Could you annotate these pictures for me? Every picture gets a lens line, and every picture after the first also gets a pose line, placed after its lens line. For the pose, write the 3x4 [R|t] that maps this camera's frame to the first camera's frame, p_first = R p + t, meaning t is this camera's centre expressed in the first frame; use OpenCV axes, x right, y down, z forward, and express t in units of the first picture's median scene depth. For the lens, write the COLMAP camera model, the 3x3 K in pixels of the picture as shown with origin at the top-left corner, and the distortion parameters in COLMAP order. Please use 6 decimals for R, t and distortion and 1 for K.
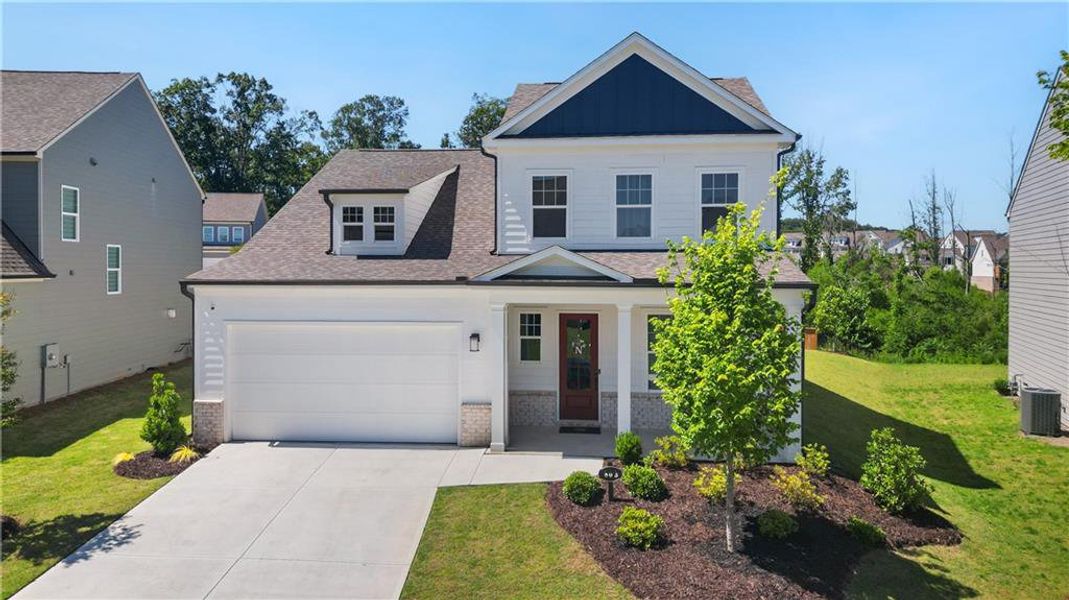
lens RADIAL K [[783.2, 0, 536.9], [0, 783.2, 266.8], [0, 0, 1]] dist [0.063880, -0.001843]
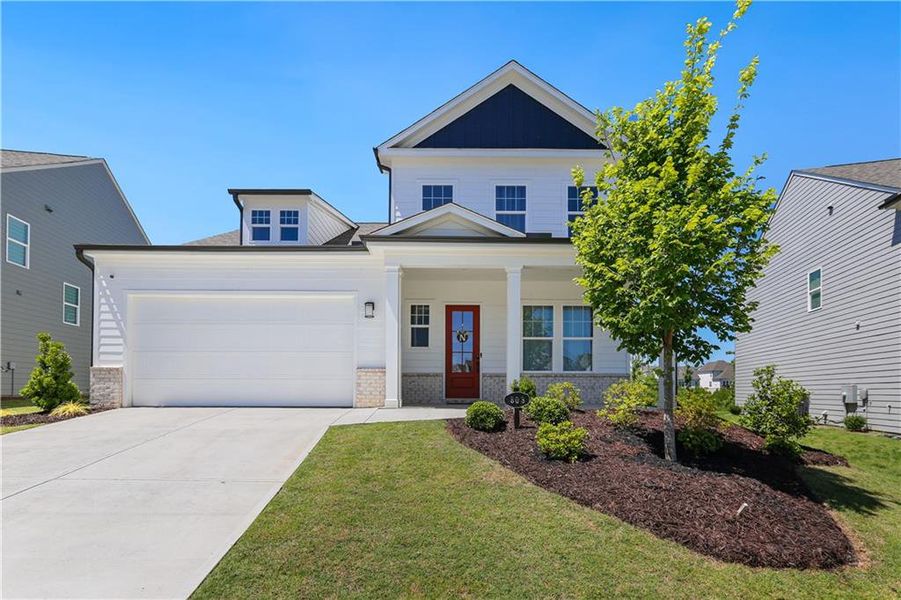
lens RADIAL K [[451.3, 0, 454.3], [0, 451.3, 383.5], [0, 0, 1]] dist [-0.018868, 0.029673]
pose [[0.994640, 0.006321, 0.103210, -0.026001], [-0.004213, 0.999778, -0.020627, 0.189440], [-0.103317, 0.020082, 0.994446, 0.353737]]
